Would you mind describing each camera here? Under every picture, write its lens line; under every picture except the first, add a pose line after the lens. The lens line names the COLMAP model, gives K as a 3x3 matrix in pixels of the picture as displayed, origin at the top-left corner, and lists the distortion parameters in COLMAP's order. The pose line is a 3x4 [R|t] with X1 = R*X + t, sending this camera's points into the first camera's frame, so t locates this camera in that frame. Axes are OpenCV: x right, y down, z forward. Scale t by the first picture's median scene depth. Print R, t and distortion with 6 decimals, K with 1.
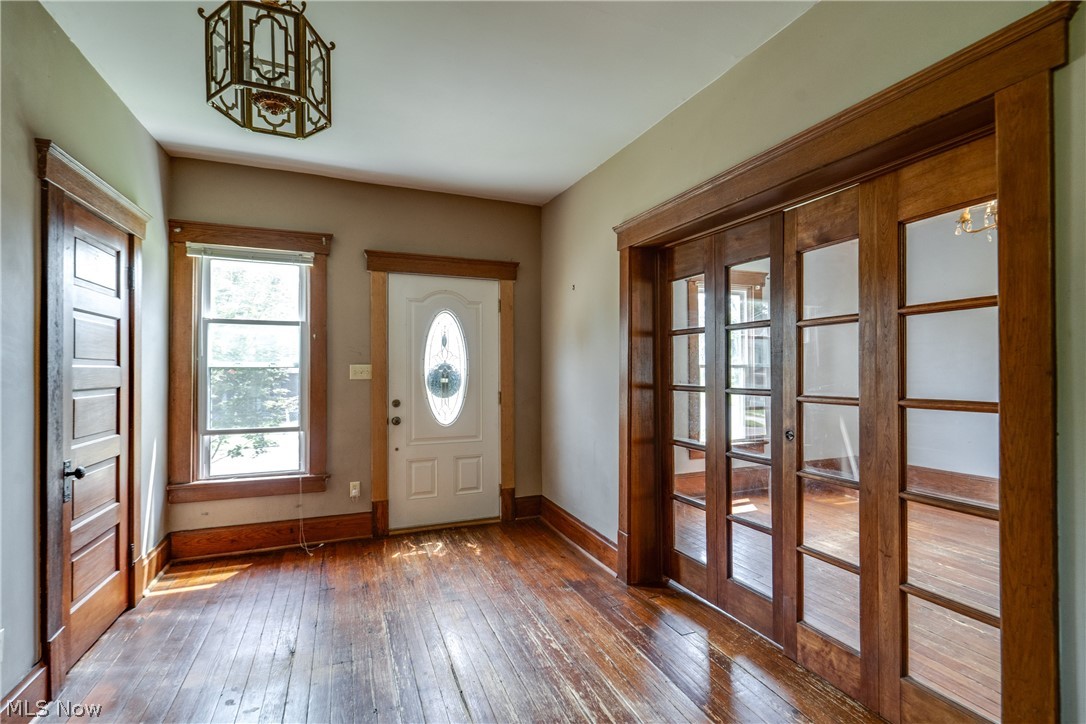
lens RADIAL K [[494.9, 0, 544.2], [0, 494.9, 362.3], [0, 0, 1]] dist [-0.003258, 0.000553]
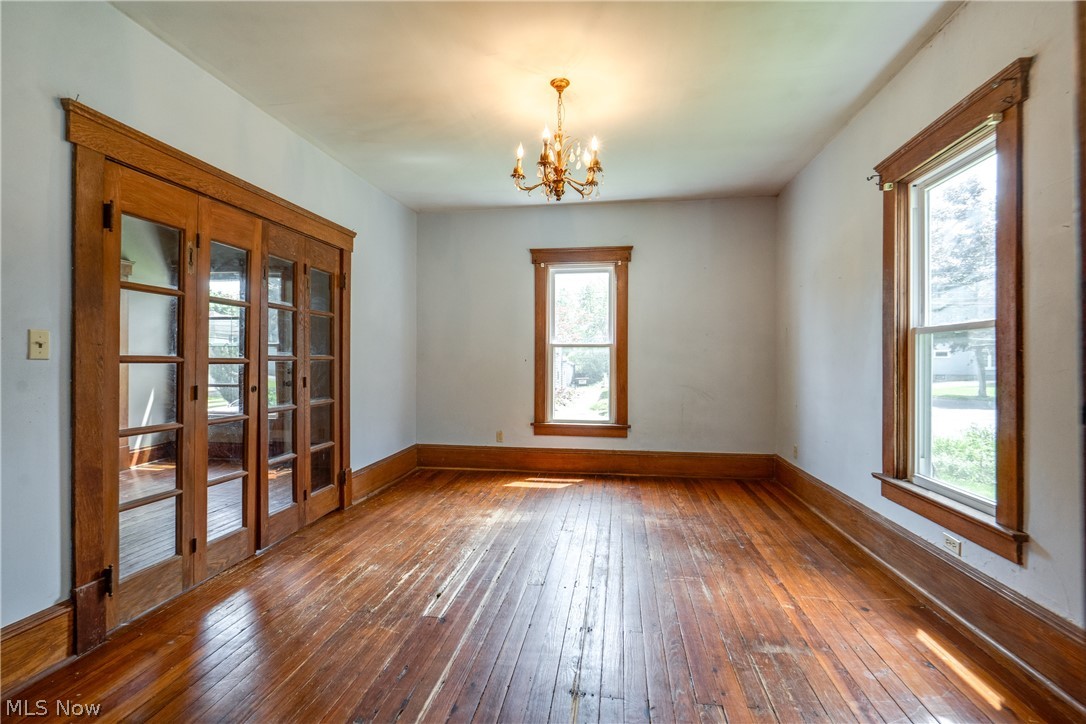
lens RADIAL K [[494.9, 0, 544.2], [0, 494.9, 362.3], [0, 0, 1]] dist [-0.003258, 0.000553]
pose [[0.859545, 0.011104, -0.510939, 1.127512], [0.001907, 0.999687, 0.024934, 0.023020], [0.511056, -0.022406, 0.859255, 0.157344]]
